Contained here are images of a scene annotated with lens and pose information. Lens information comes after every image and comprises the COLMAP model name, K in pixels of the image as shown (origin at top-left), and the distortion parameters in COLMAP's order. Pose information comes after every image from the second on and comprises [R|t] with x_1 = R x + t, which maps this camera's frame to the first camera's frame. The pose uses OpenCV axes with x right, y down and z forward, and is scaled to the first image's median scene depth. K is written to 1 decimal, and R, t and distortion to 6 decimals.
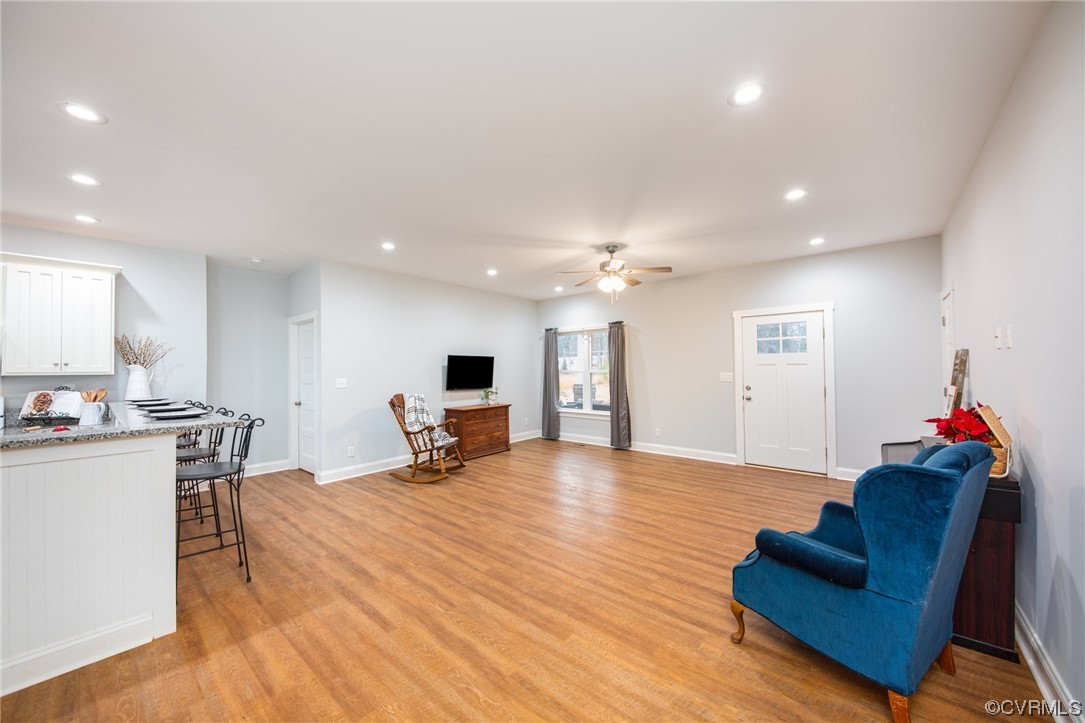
lens RADIAL K [[387.3, 0, 547.1], [0, 387.3, 363.8], [0, 0, 1]] dist [0.000952, -0.000074]
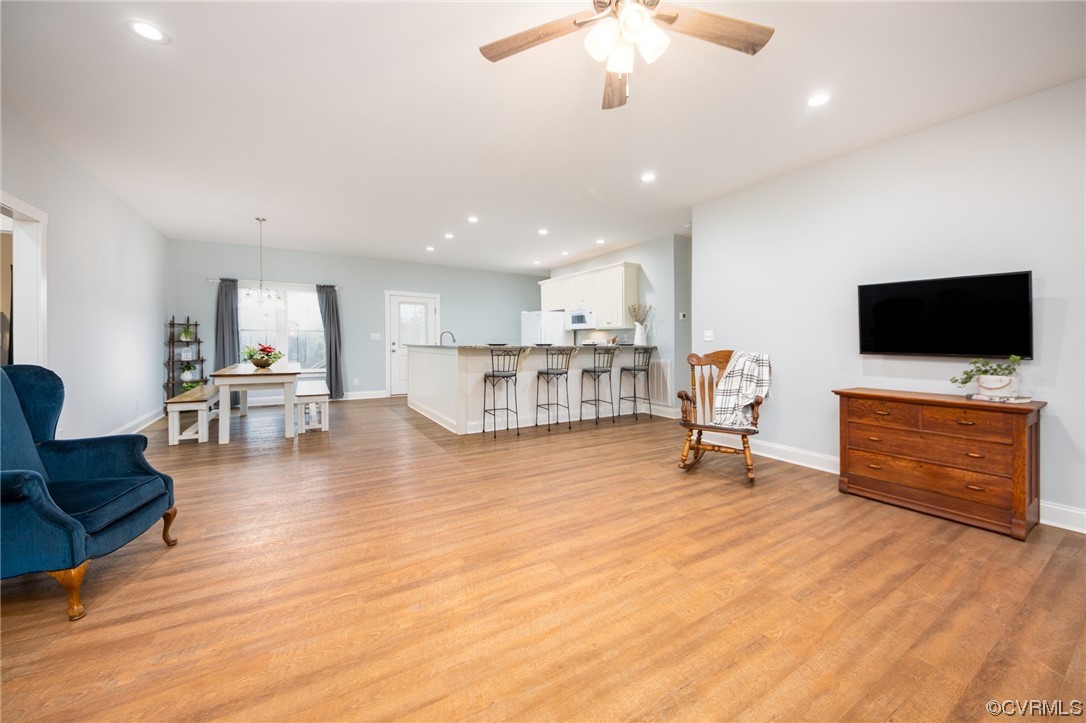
lens RADIAL K [[407.6, 0, 543.7], [0, 407.6, 344.3], [0, 0, 1]] dist [-0.009819, -0.000182]
pose [[-0.318253, 0.016848, -0.947856, 0.536742], [0.012788, 0.999827, 0.013478, 0.057990], [0.947920, -0.007832, -0.318413, 1.029990]]
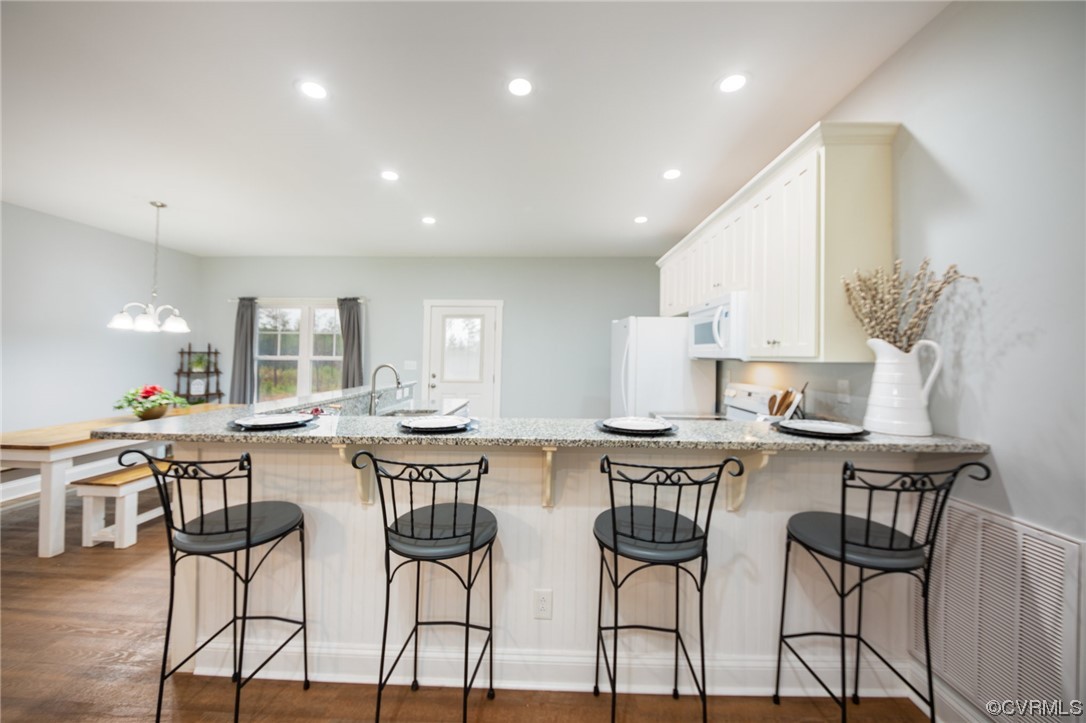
lens RADIAL K [[404.2, 0, 530.5], [0, 404.2, 357.7], [0, 0, 1]] dist [-0.000042, -0.000049]
pose [[-0.786205, 0.008995, -0.617900, -0.452523], [0.010940, 0.999940, 0.000637, 0.015913], [0.617869, -0.006260, -0.786256, 0.977386]]
